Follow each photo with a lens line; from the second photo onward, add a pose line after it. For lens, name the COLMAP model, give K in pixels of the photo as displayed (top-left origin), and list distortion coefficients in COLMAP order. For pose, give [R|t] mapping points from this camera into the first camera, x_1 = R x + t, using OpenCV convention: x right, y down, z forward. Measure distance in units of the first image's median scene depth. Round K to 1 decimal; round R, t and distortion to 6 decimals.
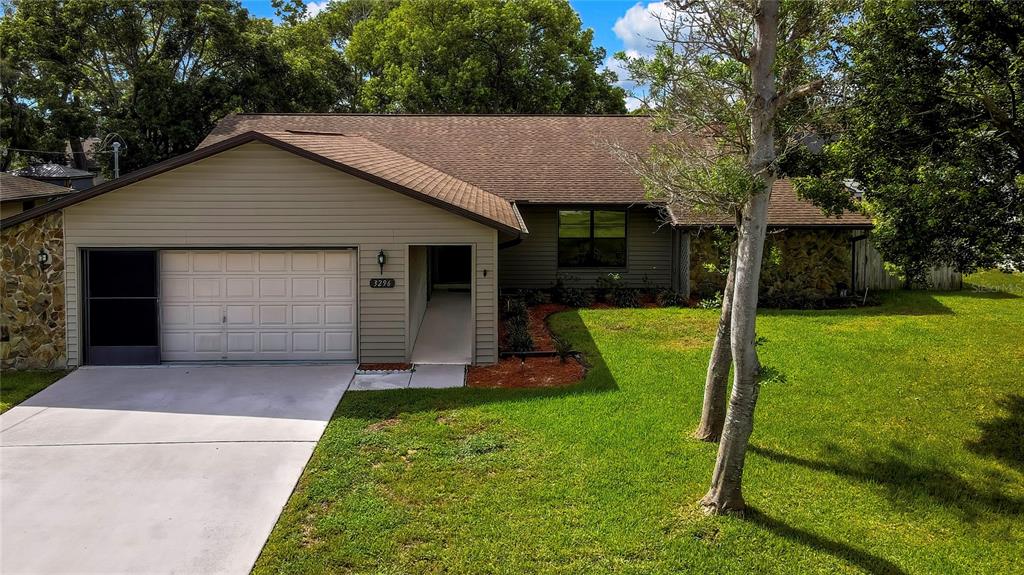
lens RADIAL K [[697.4, 0, 476.1], [0, 697.4, 285.0], [0, 0, 1]] dist [0.010949, 0.004143]
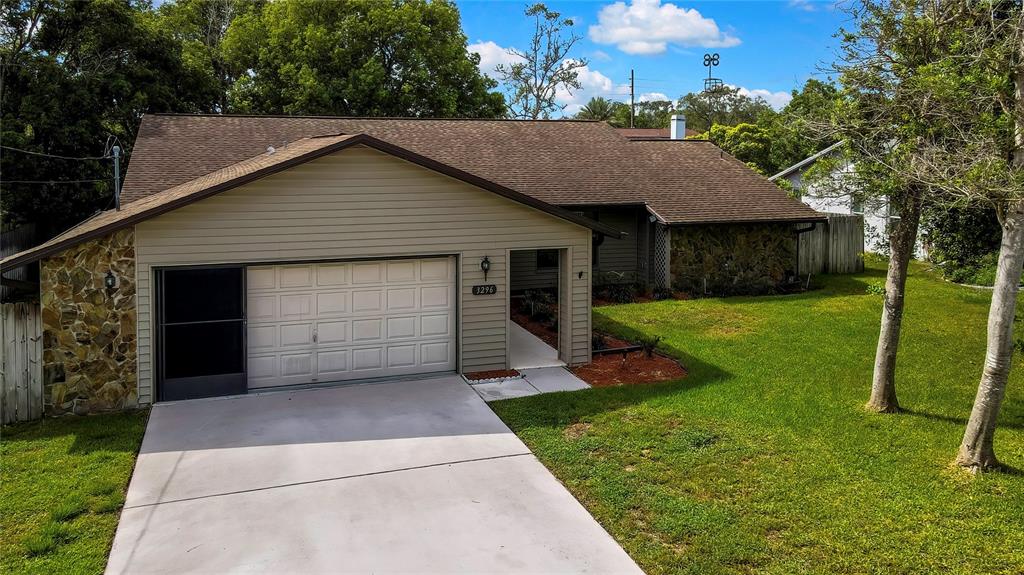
lens RADIAL K [[697.4, 0, 476.1], [0, 697.4, 285.0], [0, 0, 1]] dist [0.010949, 0.004143]
pose [[0.964814, -0.050571, 0.258023, -0.397263], [0.051701, 0.998660, 0.002410, -0.012531], [-0.257799, 0.011015, 0.966136, 0.054510]]
